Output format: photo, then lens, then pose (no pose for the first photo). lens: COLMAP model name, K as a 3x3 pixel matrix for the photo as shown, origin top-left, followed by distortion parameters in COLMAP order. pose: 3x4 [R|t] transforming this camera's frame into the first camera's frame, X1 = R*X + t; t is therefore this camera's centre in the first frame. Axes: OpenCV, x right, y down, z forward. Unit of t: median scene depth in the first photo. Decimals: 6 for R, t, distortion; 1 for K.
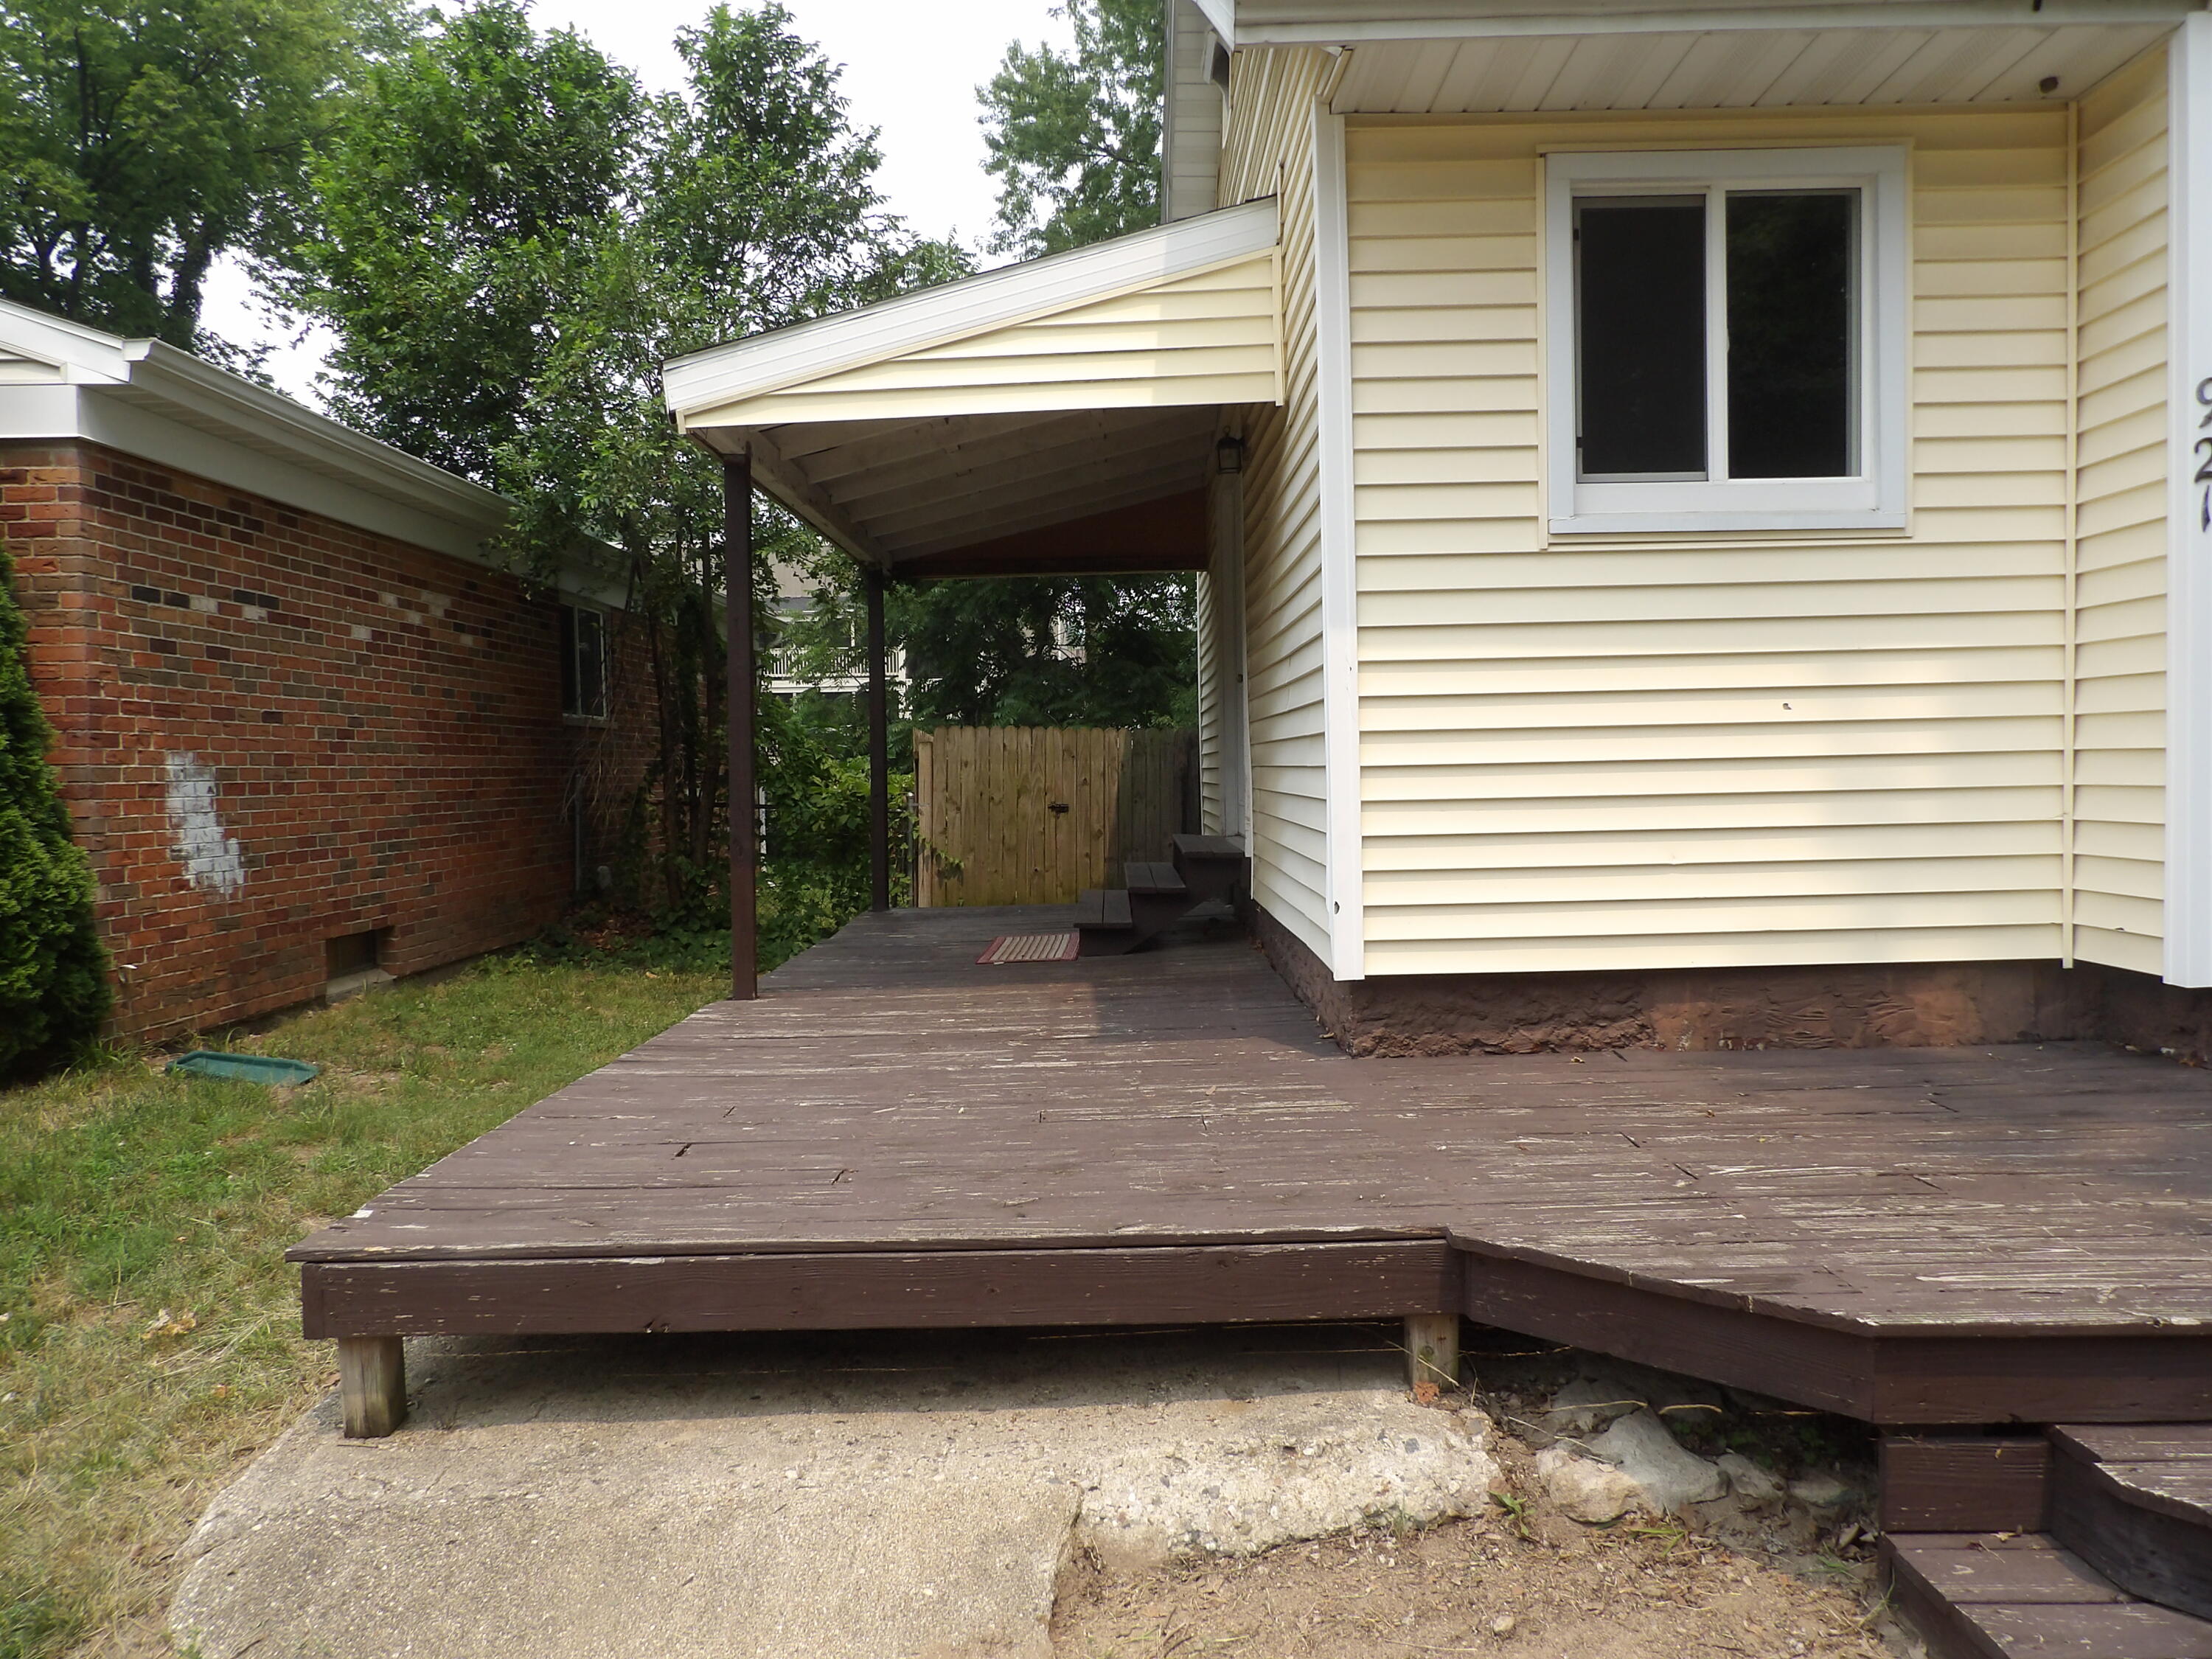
lens RADIAL K [[1581.6, 0, 1095.3], [0, 1581.6, 825.8], [0, 0, 1]] dist [-0.034077, 0.044246]
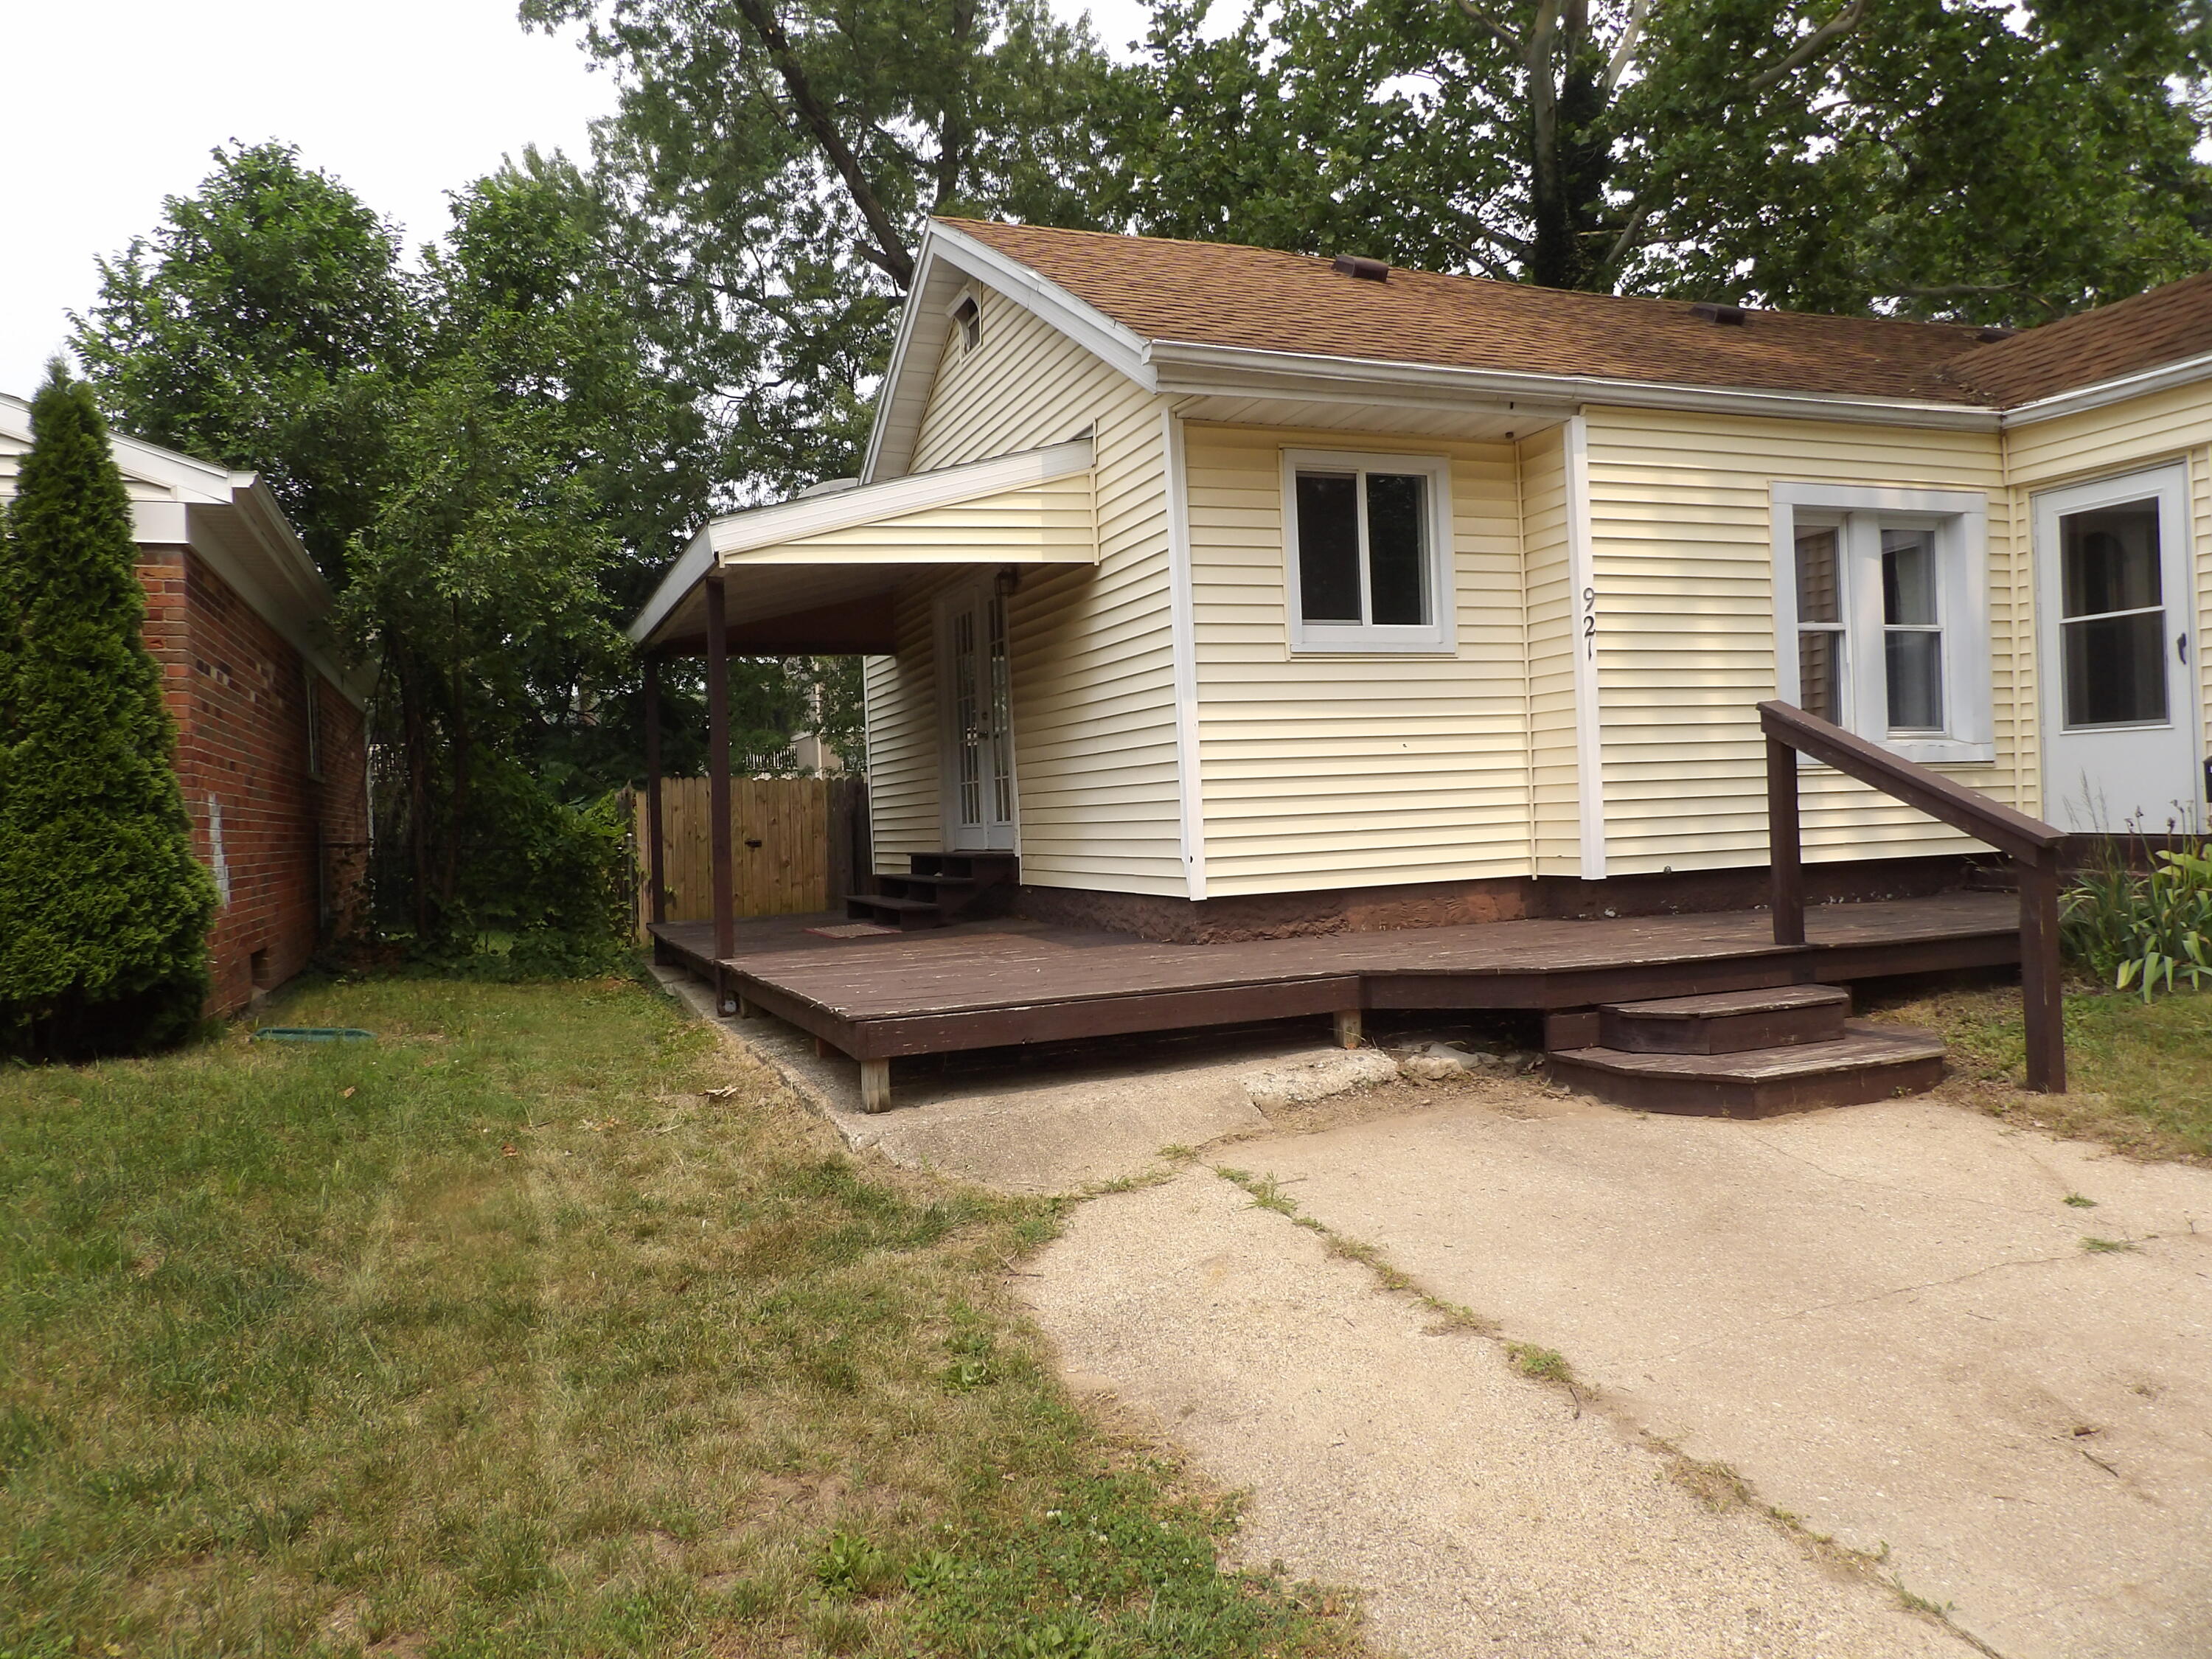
lens RADIAL K [[1581.6, 0, 1092.8], [0, 1581.6, 828.1], [0, 0, 1]] dist [-0.034077, 0.044246]
pose [[0.927844, -0.021909, 0.372324, -0.605776], [0.037398, 0.998707, -0.034428, 0.073196], [-0.371089, 0.045868, 0.927464, -0.602697]]
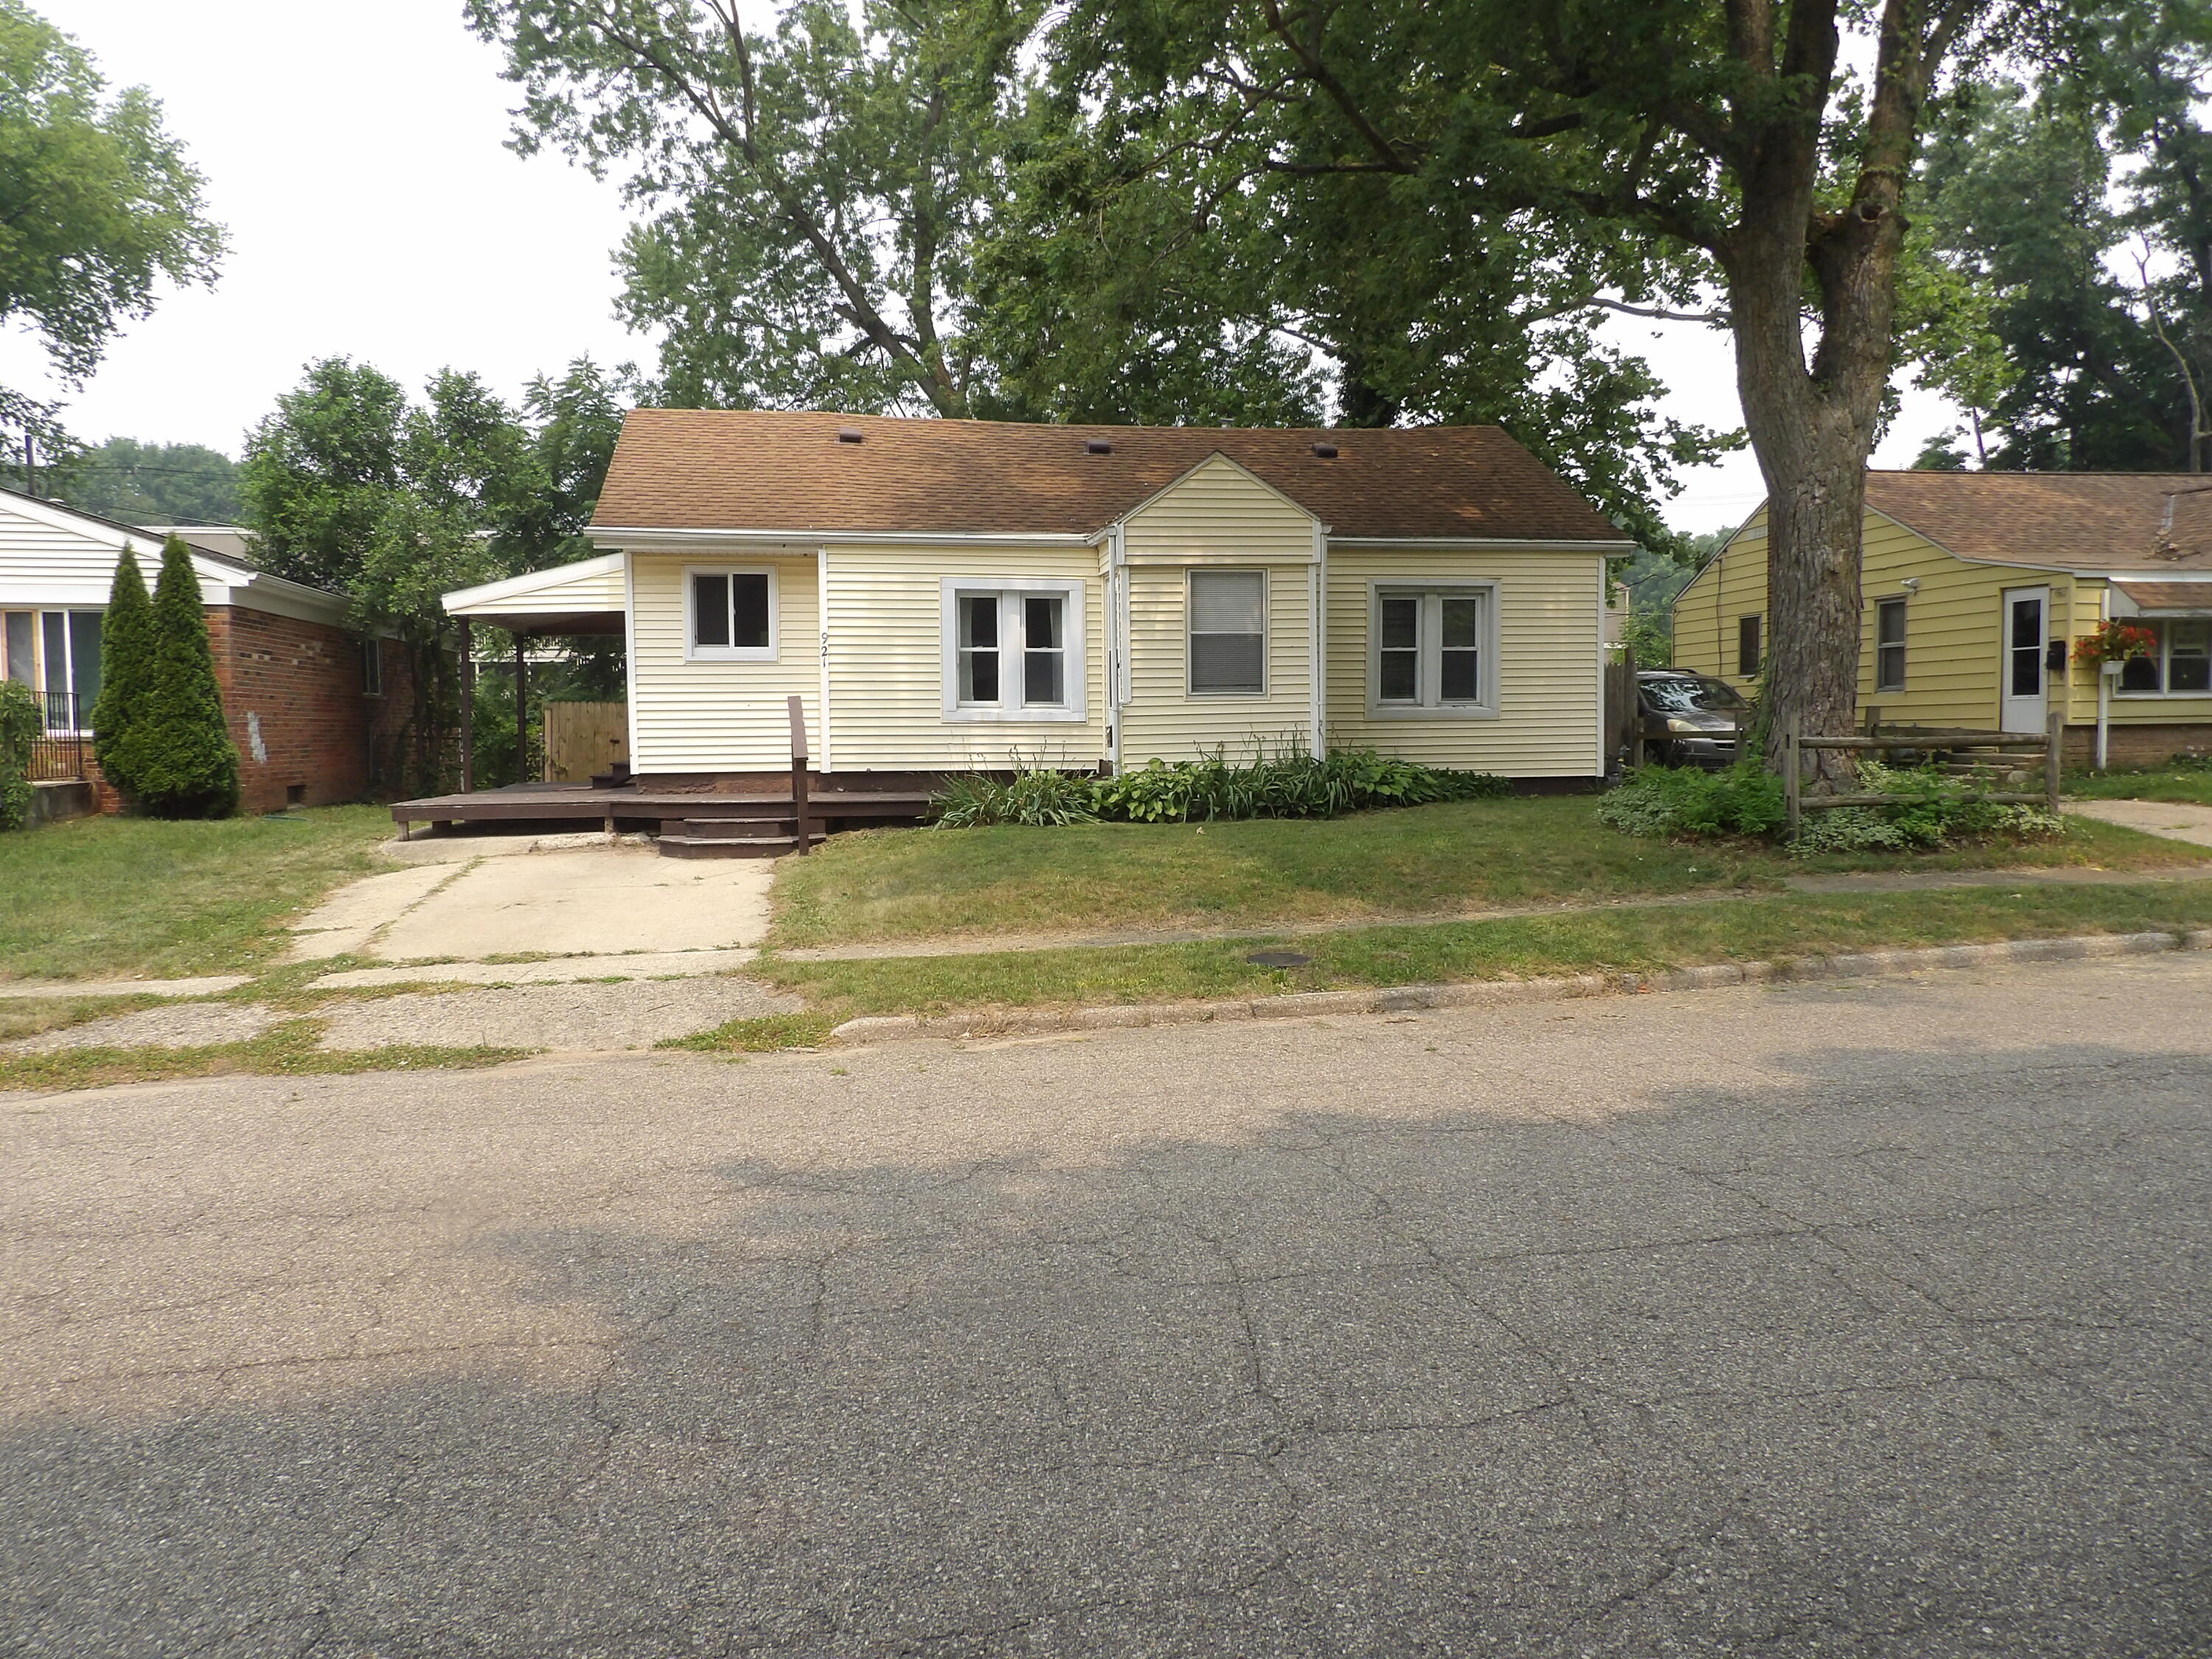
lens RADIAL K [[1581.6, 0, 1086.2], [0, 1581.6, 836.0], [0, 0, 1]] dist [-0.034077, 0.044246]
pose [[0.983495, -0.001315, 0.180930, 0.549247], [-0.004103, 0.999554, 0.029563, 0.128987], [-0.180888, -0.029817, 0.983052, -3.018130]]
